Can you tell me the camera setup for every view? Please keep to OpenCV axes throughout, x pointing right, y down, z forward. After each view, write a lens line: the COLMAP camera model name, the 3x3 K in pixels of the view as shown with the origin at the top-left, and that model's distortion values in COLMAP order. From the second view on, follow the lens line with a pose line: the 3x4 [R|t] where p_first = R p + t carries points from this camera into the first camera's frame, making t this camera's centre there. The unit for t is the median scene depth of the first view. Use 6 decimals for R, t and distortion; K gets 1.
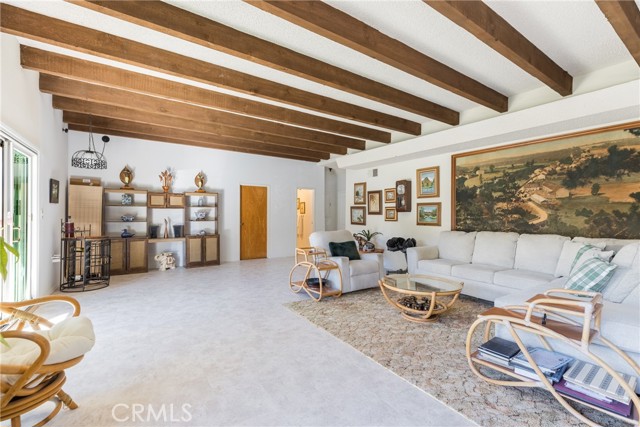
lens RADIAL K [[284.7, 0, 322.5], [0, 284.7, 213.2], [0, 0, 1]] dist [0.005128, -0.000028]
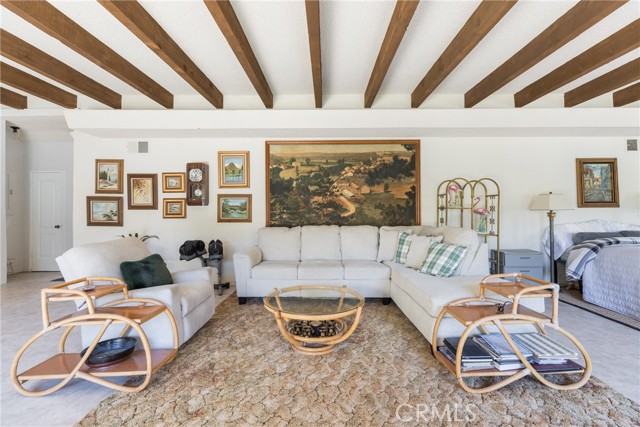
lens RADIAL K [[286.9, 0, 322.5], [0, 286.9, 212.0], [0, 0, 1]] dist [0.003836, -0.000096]
pose [[0.571059, -0.018693, 0.820696, -0.196005], [0.002832, 0.999780, 0.020802, -0.002568], [-0.820904, -0.009554, 0.570986, 0.393623]]
